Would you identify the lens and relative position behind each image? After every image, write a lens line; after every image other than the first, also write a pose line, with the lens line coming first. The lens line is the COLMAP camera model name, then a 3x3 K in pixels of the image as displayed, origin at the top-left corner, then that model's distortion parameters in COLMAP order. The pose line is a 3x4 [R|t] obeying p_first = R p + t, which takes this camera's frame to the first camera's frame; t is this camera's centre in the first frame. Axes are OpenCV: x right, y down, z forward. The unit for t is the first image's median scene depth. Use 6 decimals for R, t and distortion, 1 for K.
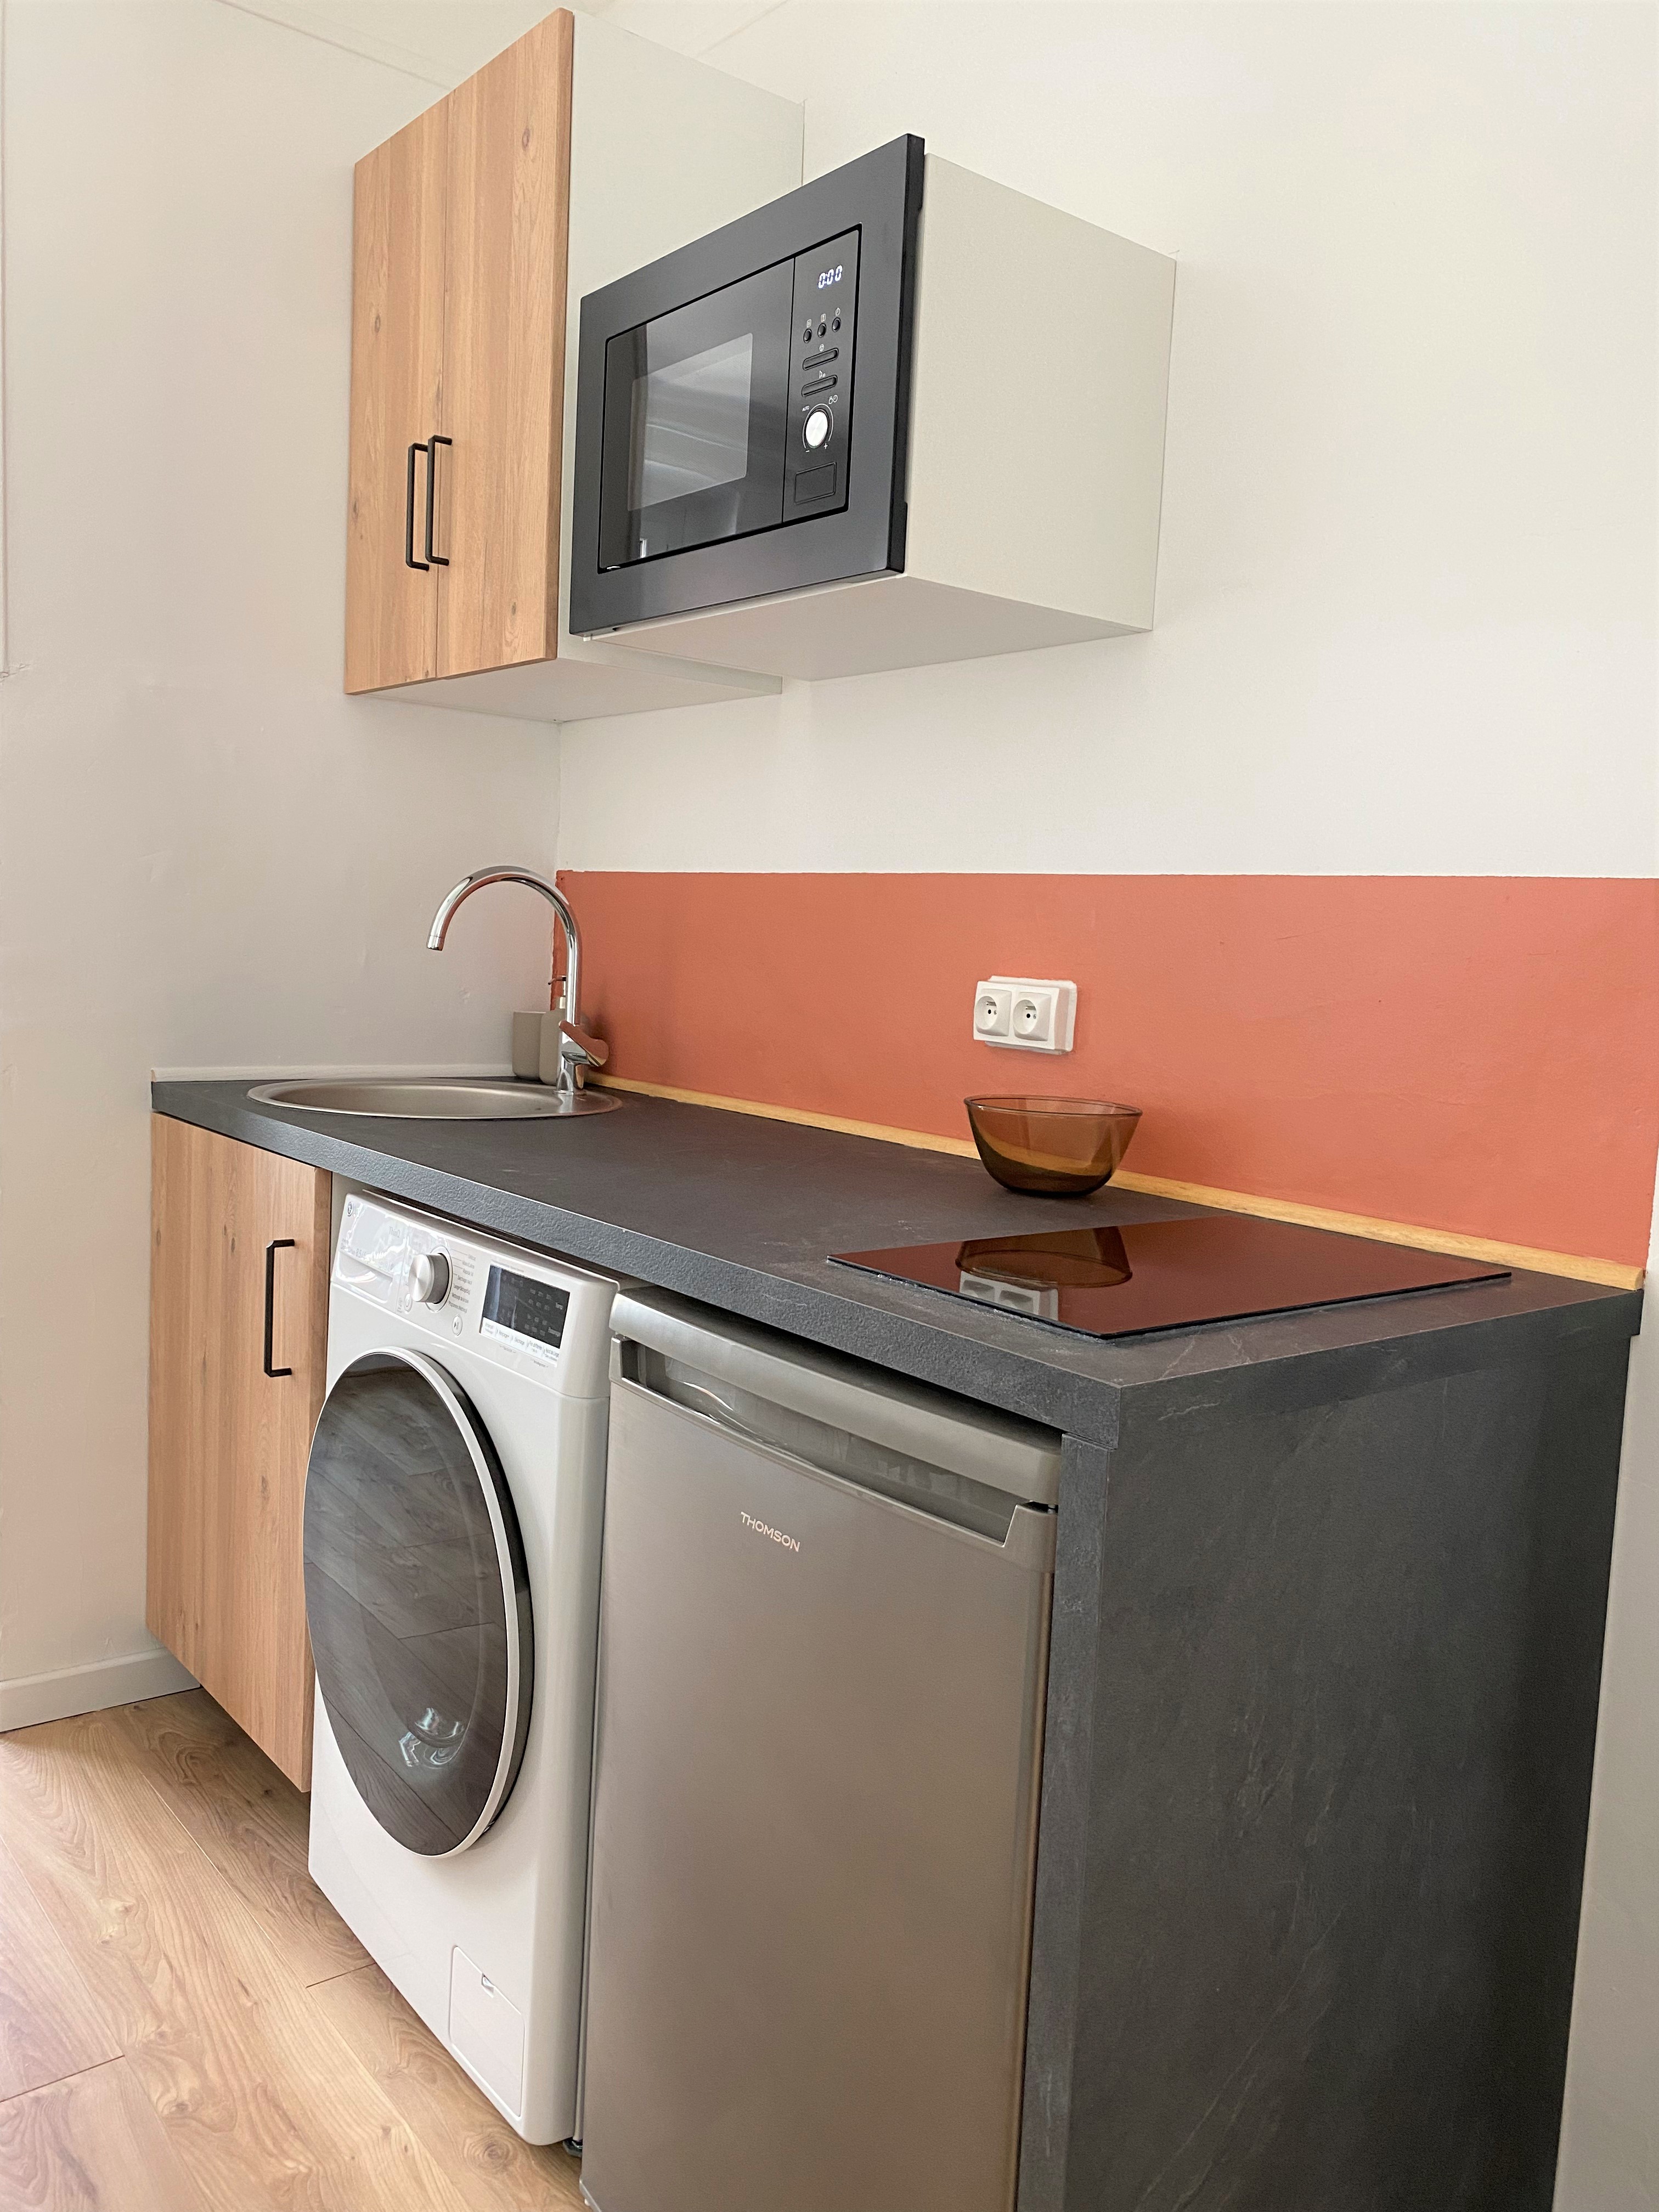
lens RADIAL K [[1721.2, 0, 827.8], [0, 1721.2, 1093.9], [0, 0, 1]] dist [0.034303, -0.036259]
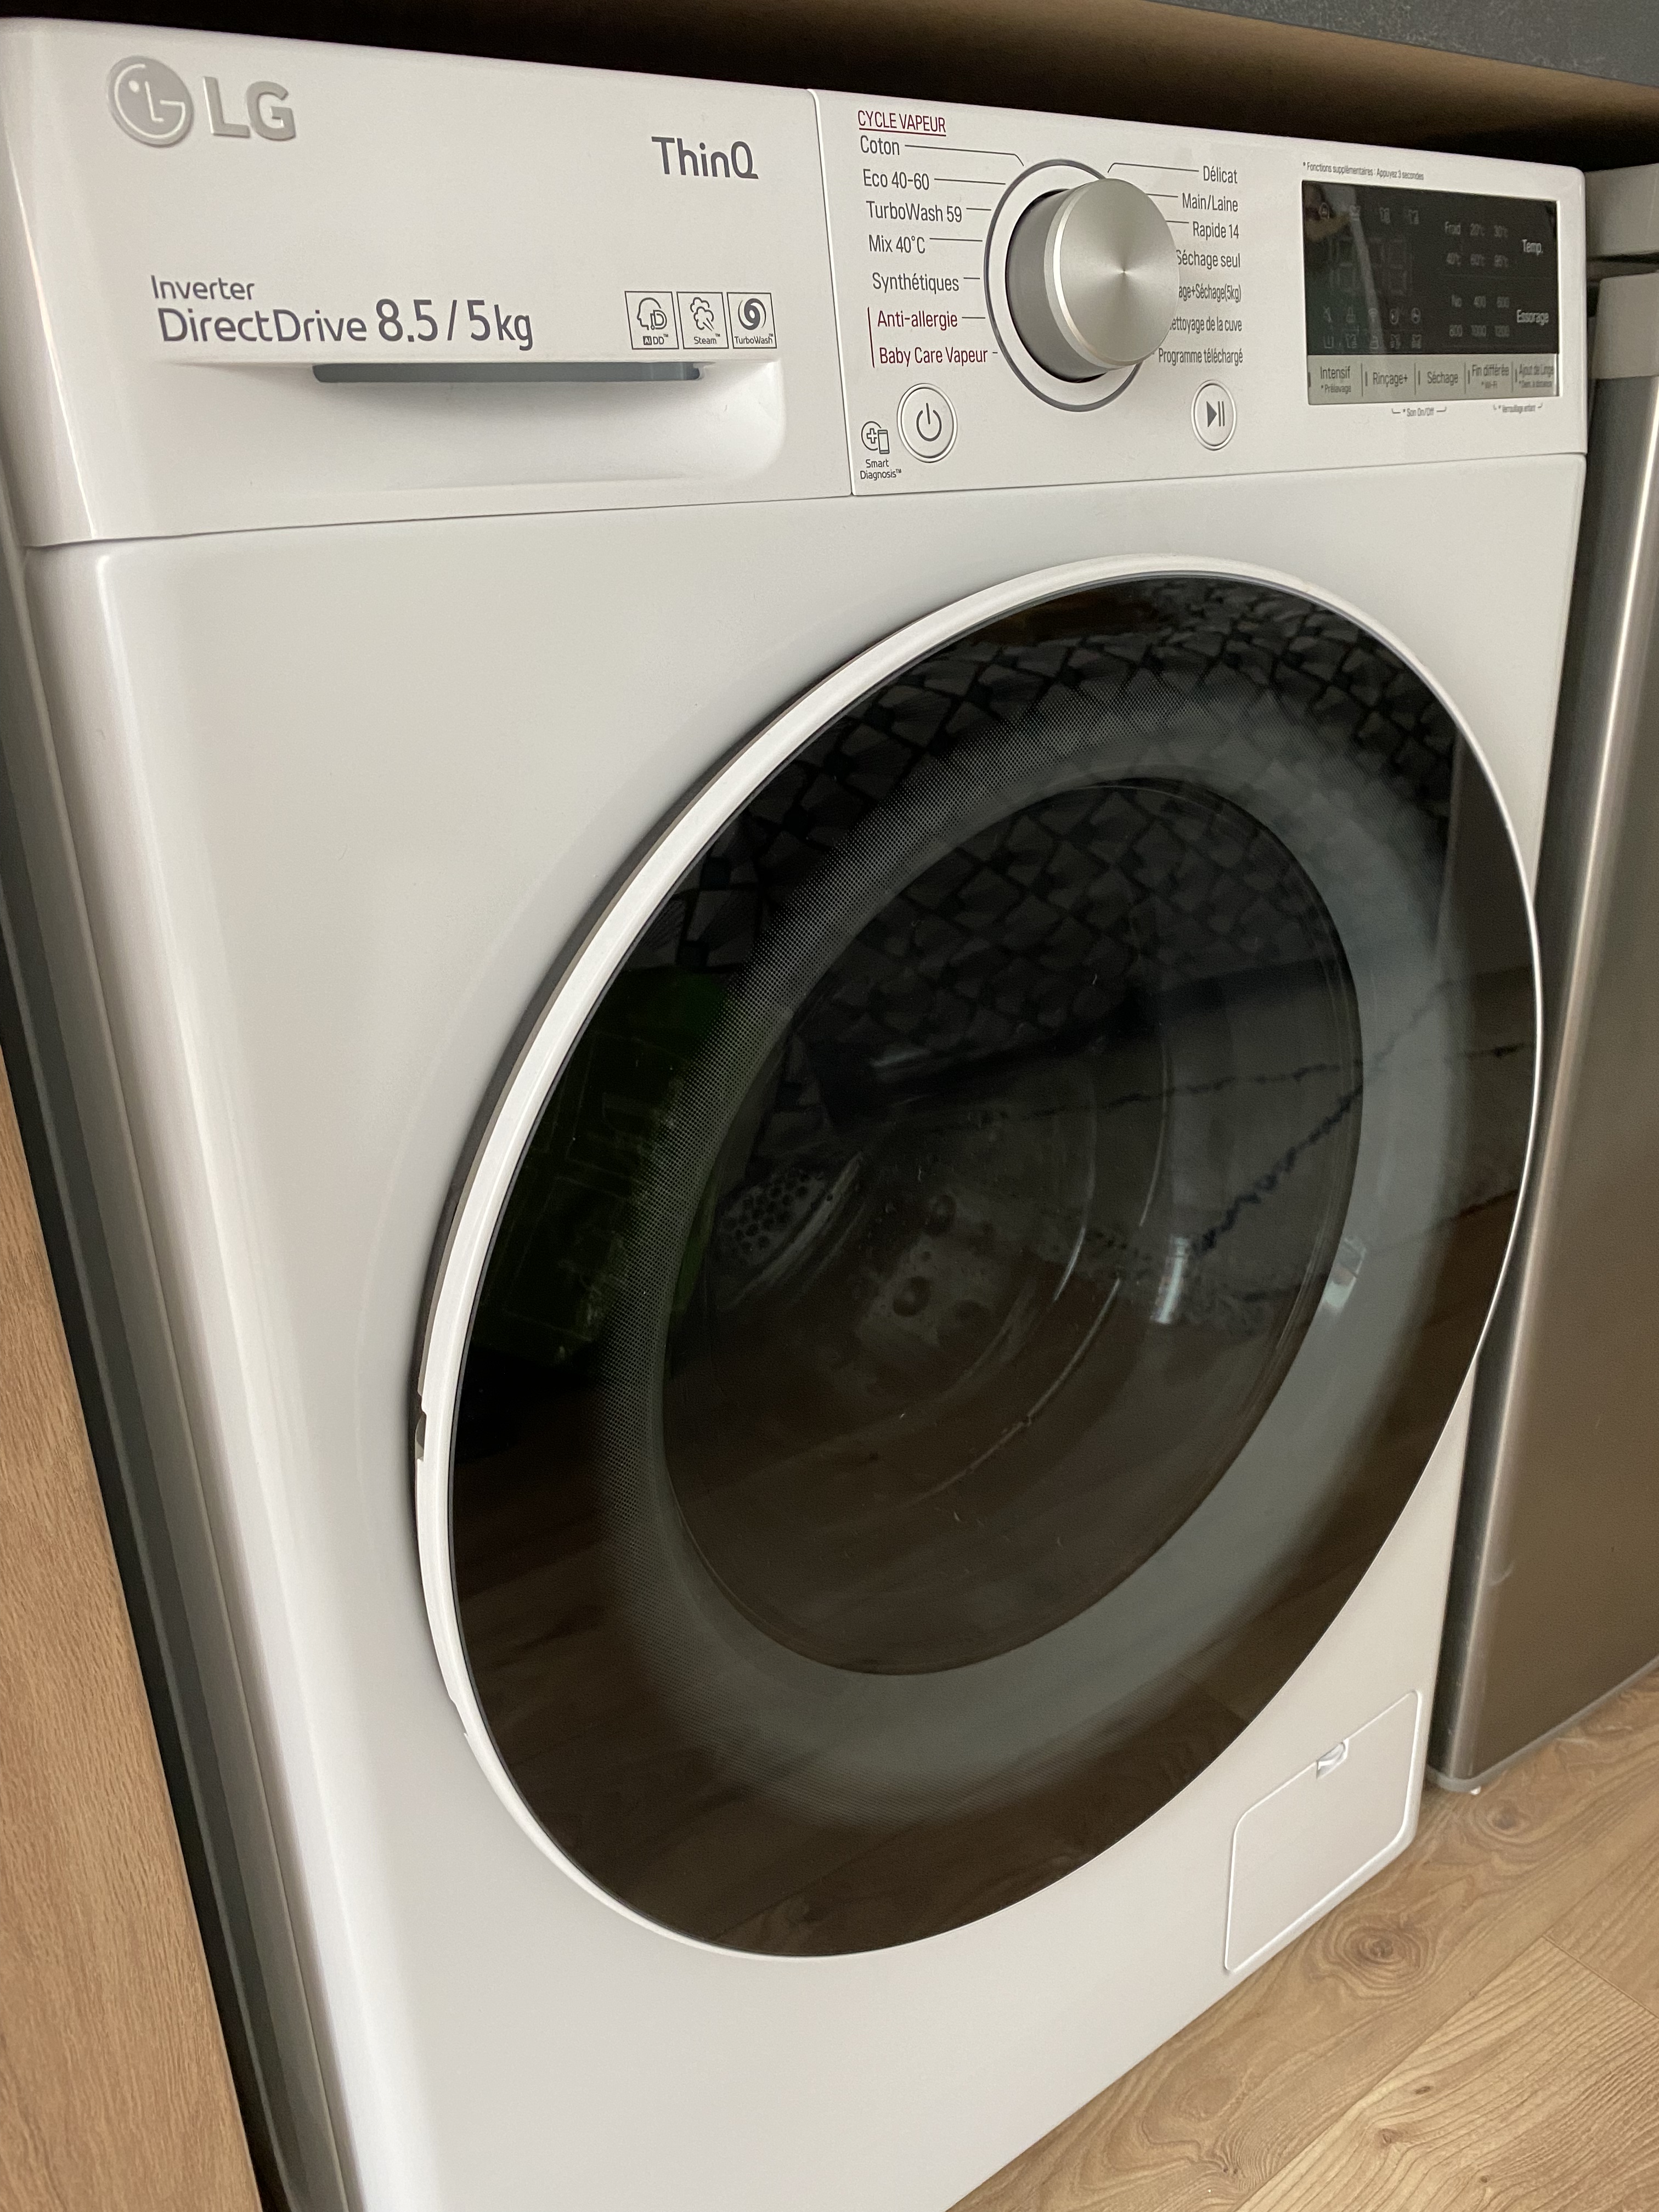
lens RADIAL K [[1721.2, 0, 839.2], [0, 1721.2, 1121.7], [0, 0, 1]] dist [0.034303, -0.036259]
pose [[0.010471, -0.415259, 0.909643, -0.595815], [0.115209, 0.904136, 0.411419, 0.118207], [-0.993286, 0.100491, 0.057309, 1.118954]]
